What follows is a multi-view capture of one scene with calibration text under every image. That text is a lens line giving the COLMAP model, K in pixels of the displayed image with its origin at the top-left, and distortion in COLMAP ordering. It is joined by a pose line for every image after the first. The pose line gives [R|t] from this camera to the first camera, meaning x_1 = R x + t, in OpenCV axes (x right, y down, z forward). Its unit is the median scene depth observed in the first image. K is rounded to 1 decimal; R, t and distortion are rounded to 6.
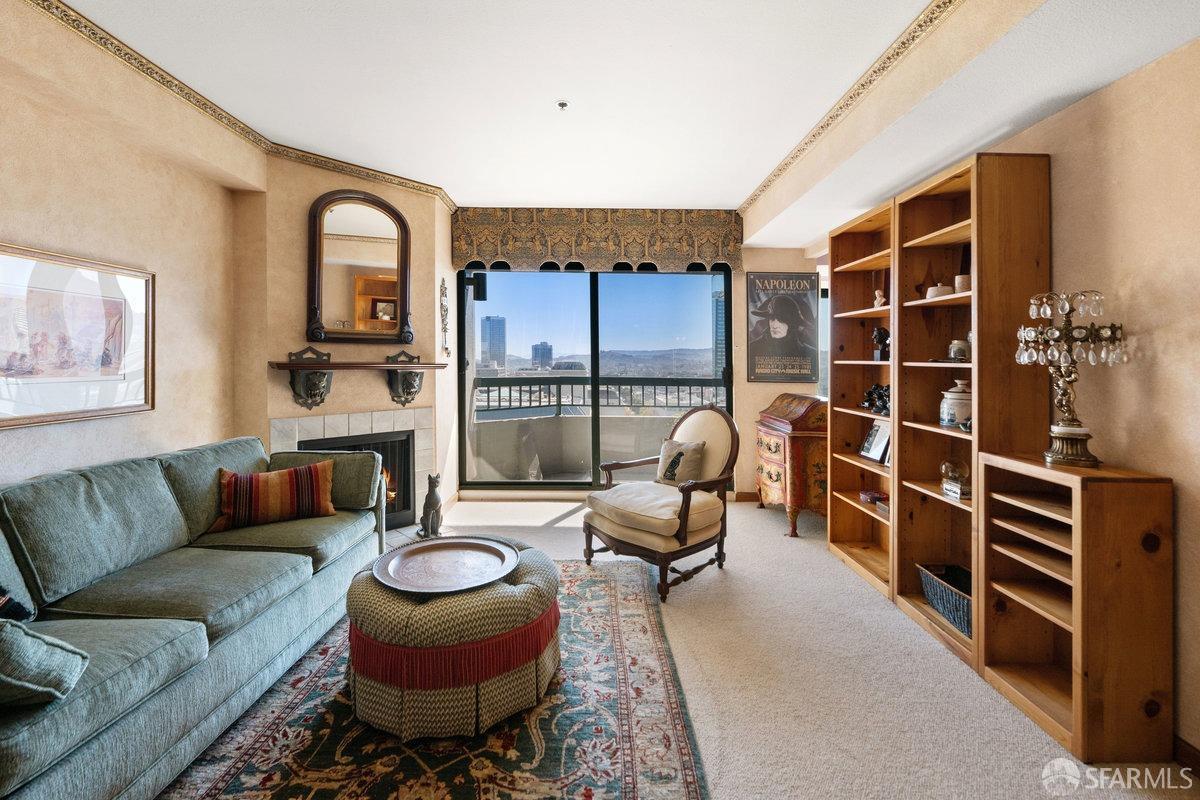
lens RADIAL K [[518.2, 0, 586.4], [0, 518.2, 356.8], [0, 0, 1]] dist [0.003717, -0.002397]
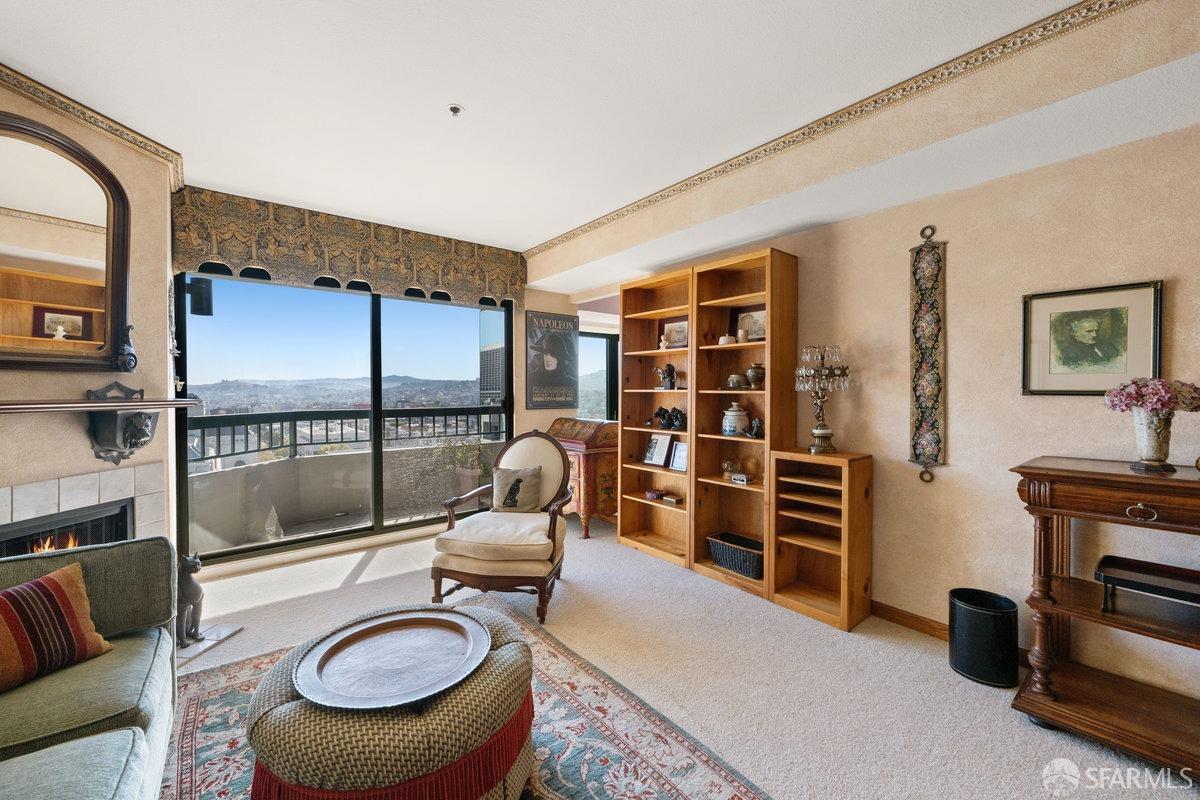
lens RADIAL K [[482.3, 0, 586.8], [0, 482.3, 386.2], [0, 0, 1]] dist [-0.000988, -0.001294]
pose [[0.780421, -0.007049, 0.625215, -0.358346], [0.006375, 0.999974, 0.003317, -0.005451], [-0.625222, 0.001397, 0.780446, 0.180449]]
